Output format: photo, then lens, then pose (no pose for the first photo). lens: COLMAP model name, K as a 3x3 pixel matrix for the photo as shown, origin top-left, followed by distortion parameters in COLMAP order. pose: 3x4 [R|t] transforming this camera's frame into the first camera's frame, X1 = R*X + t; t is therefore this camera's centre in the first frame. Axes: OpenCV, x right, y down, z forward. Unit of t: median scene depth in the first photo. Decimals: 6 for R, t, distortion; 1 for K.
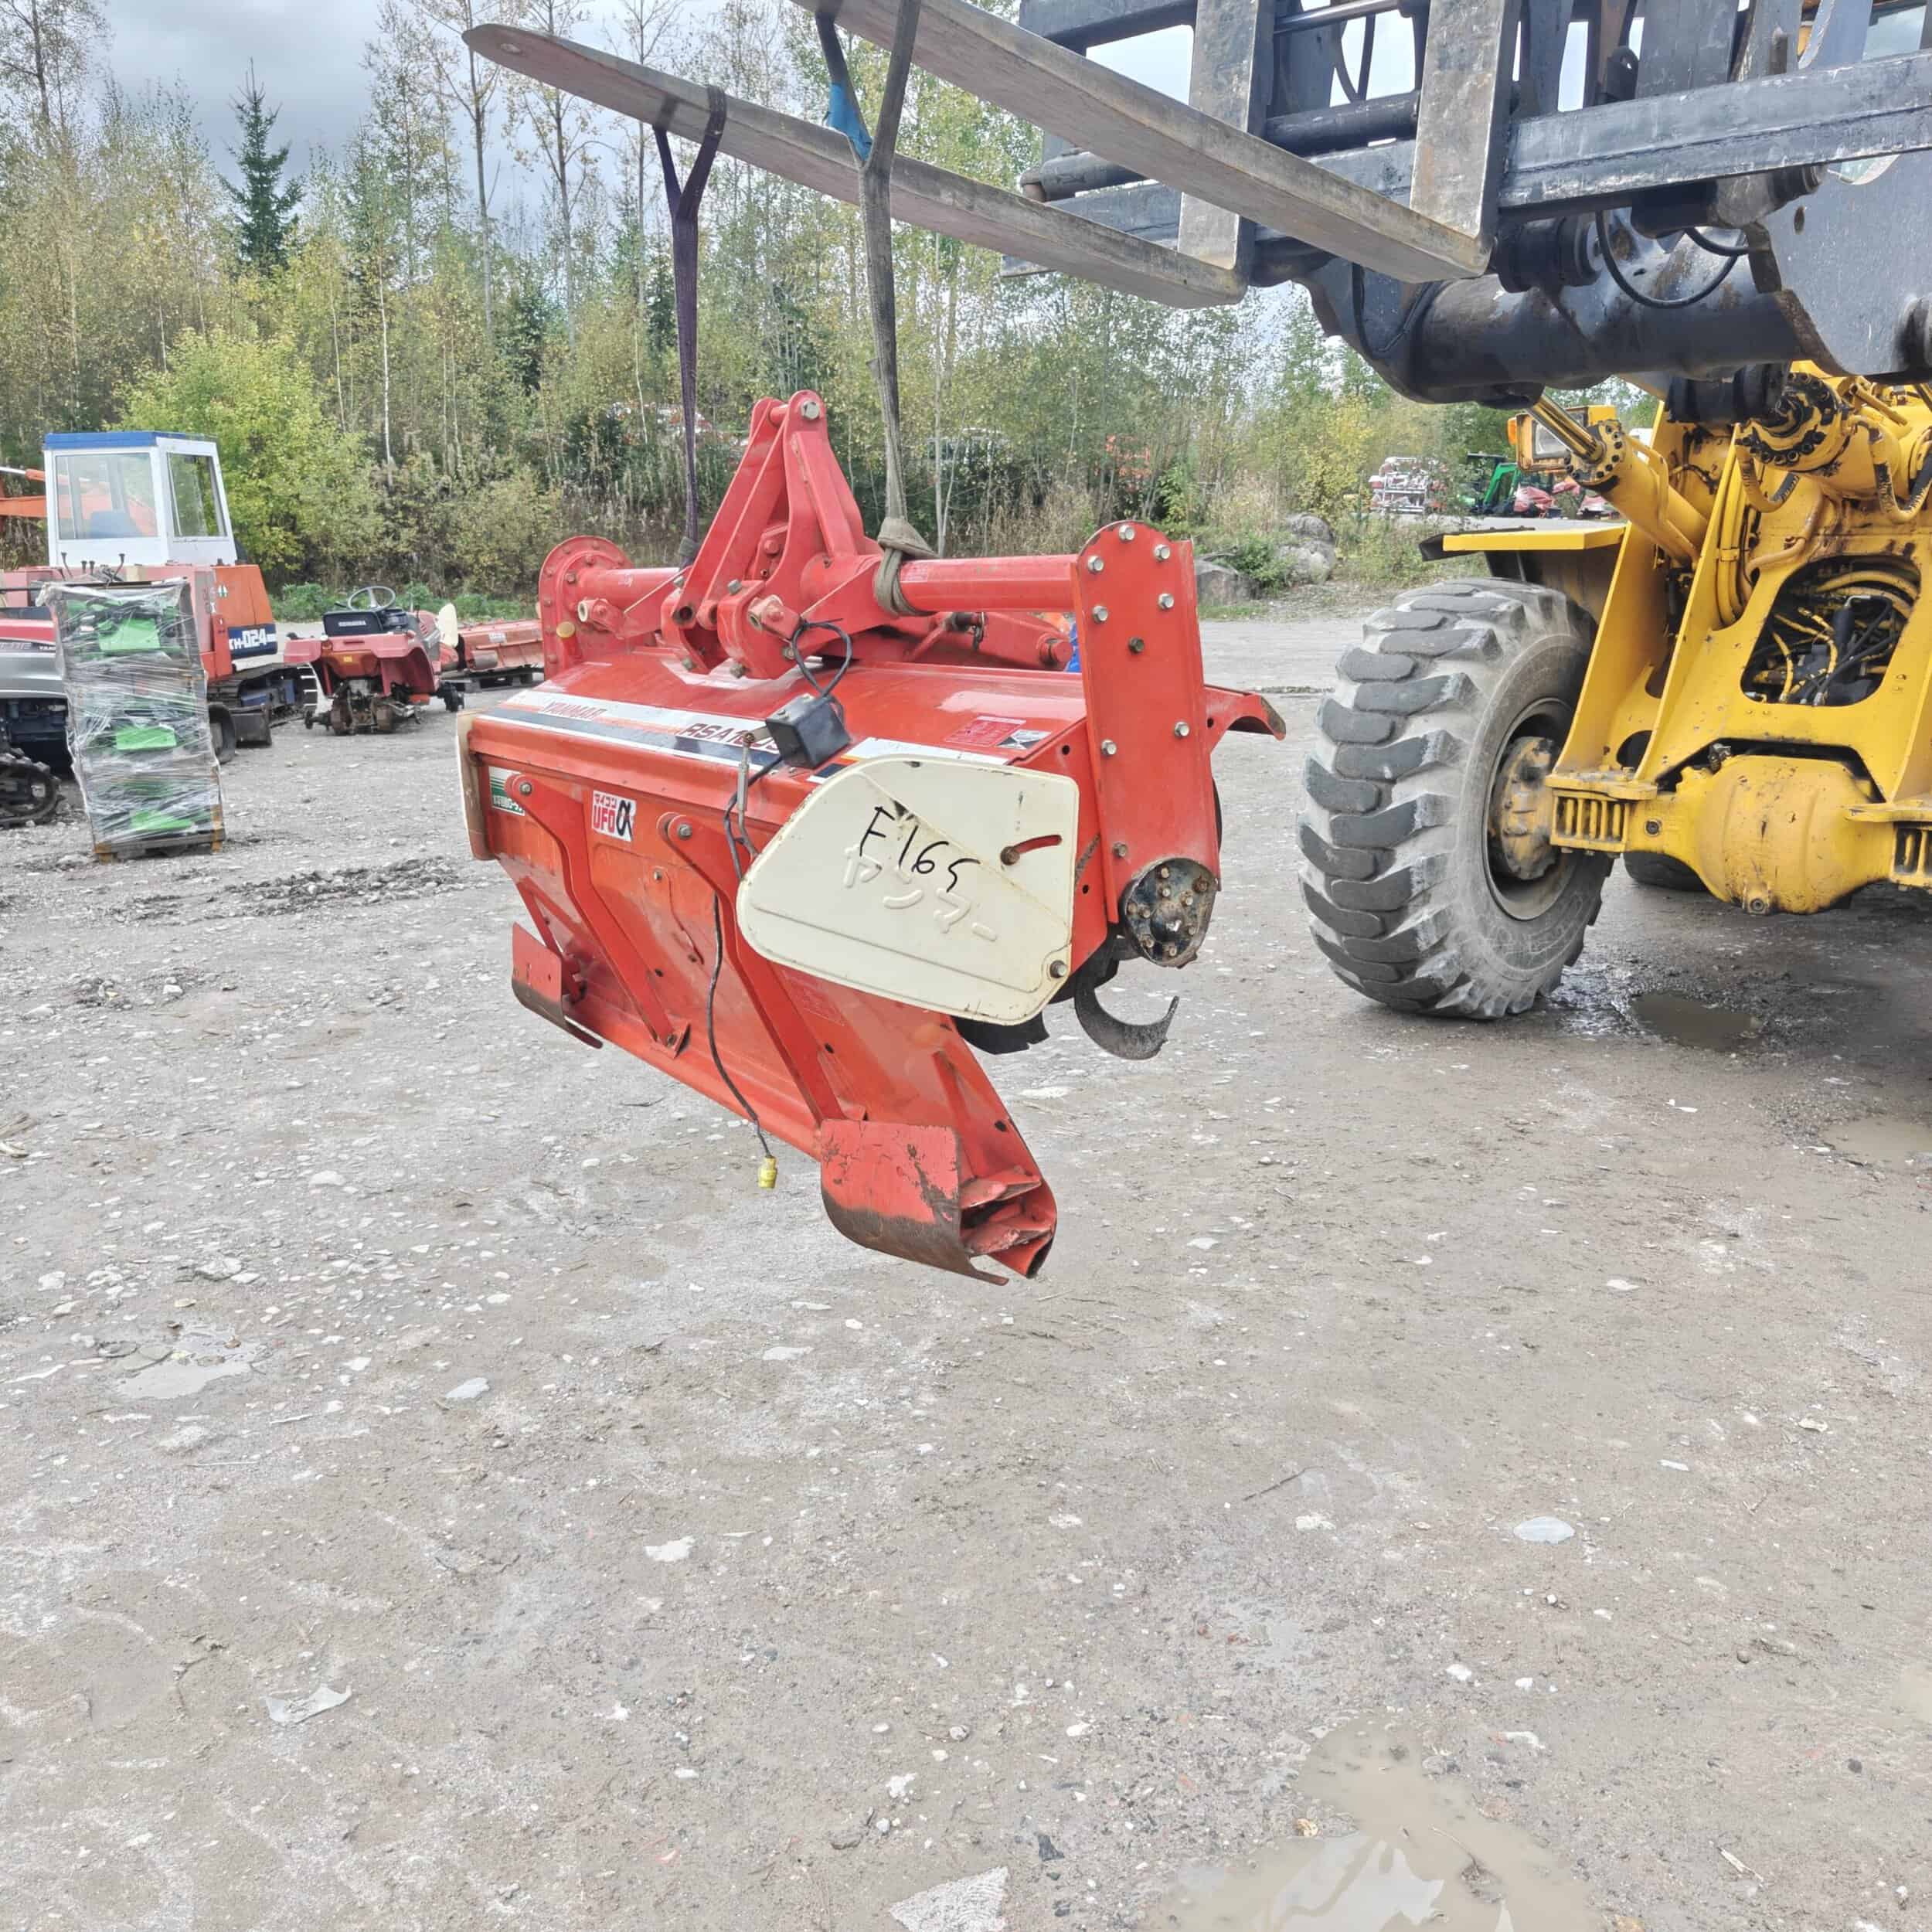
lens RADIAL K [[1824.5, 0, 997.9], [0, 1824.5, 924.4], [0, 0, 1]] dist [0.018637, -0.004255]
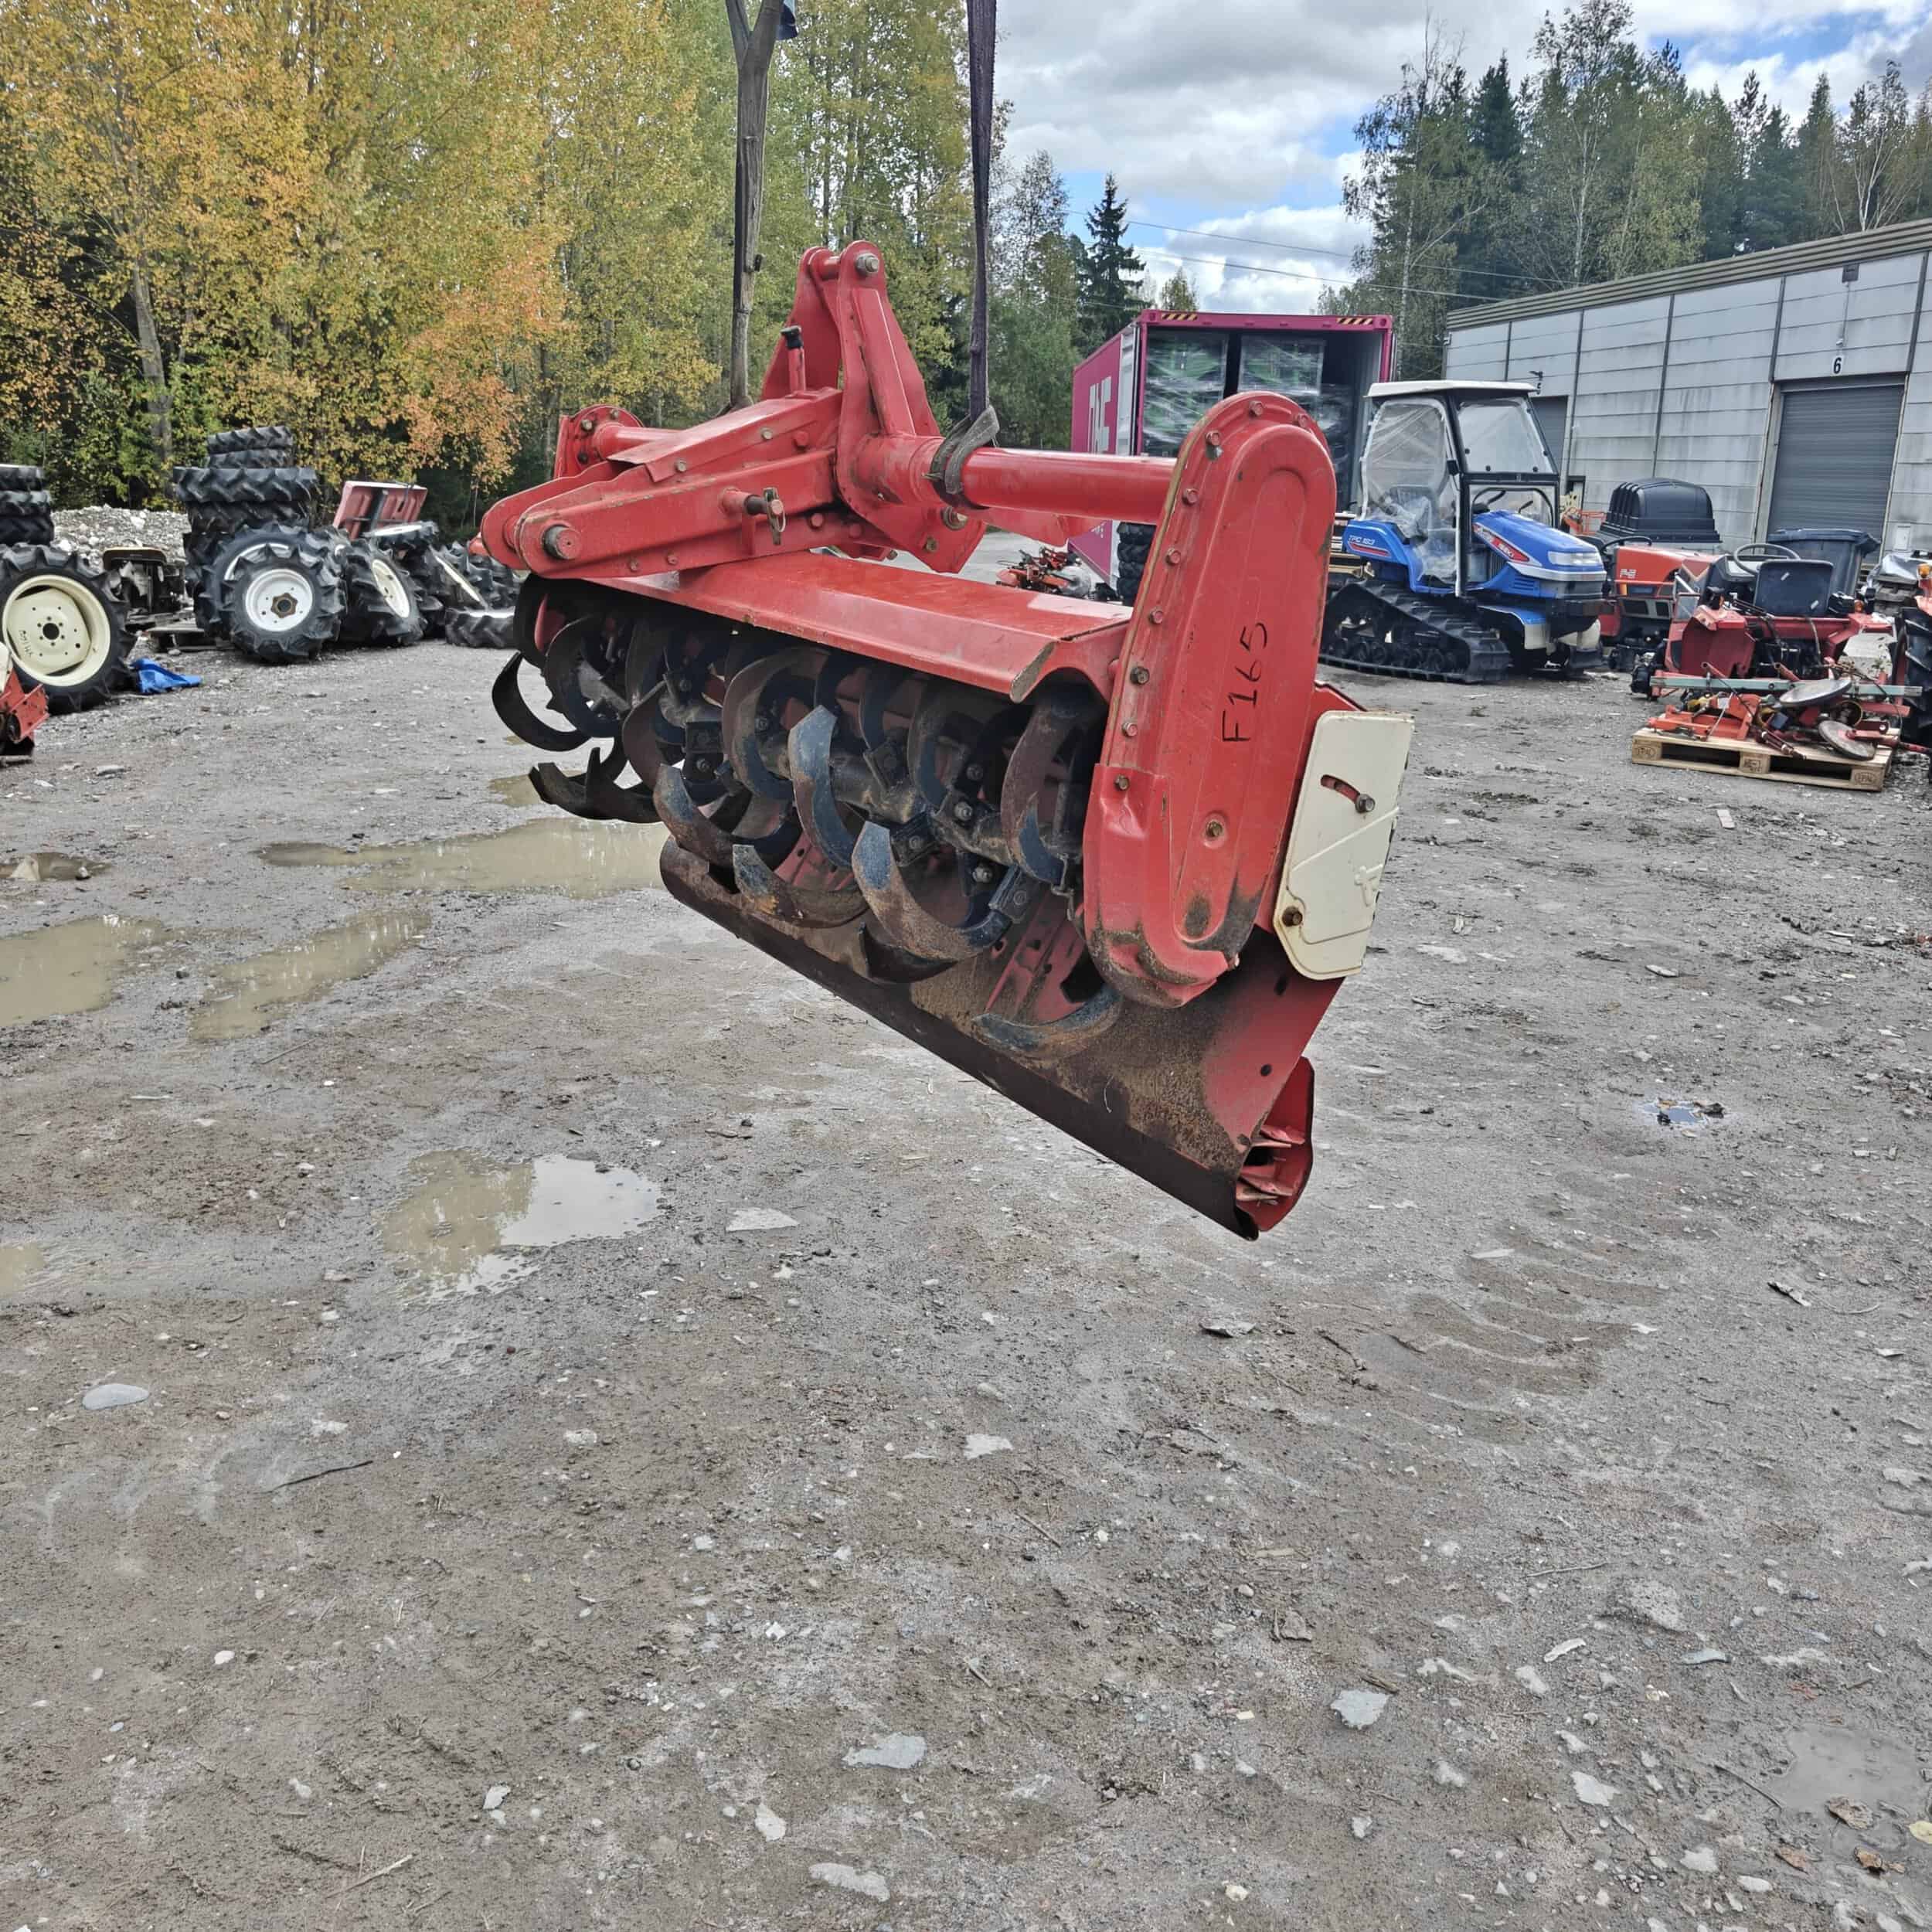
lens RADIAL K [[1824.5, 0, 997.9], [0, 1824.5, 924.4], [0, 0, 1]] dist [0.018637, -0.004255]
pose [[-0.999603, -0.026294, 0.010129, -0.135703], [-0.019124, 0.897083, 0.441448, -0.252381], [-0.020694, 0.441079, -0.897229, 1.275476]]
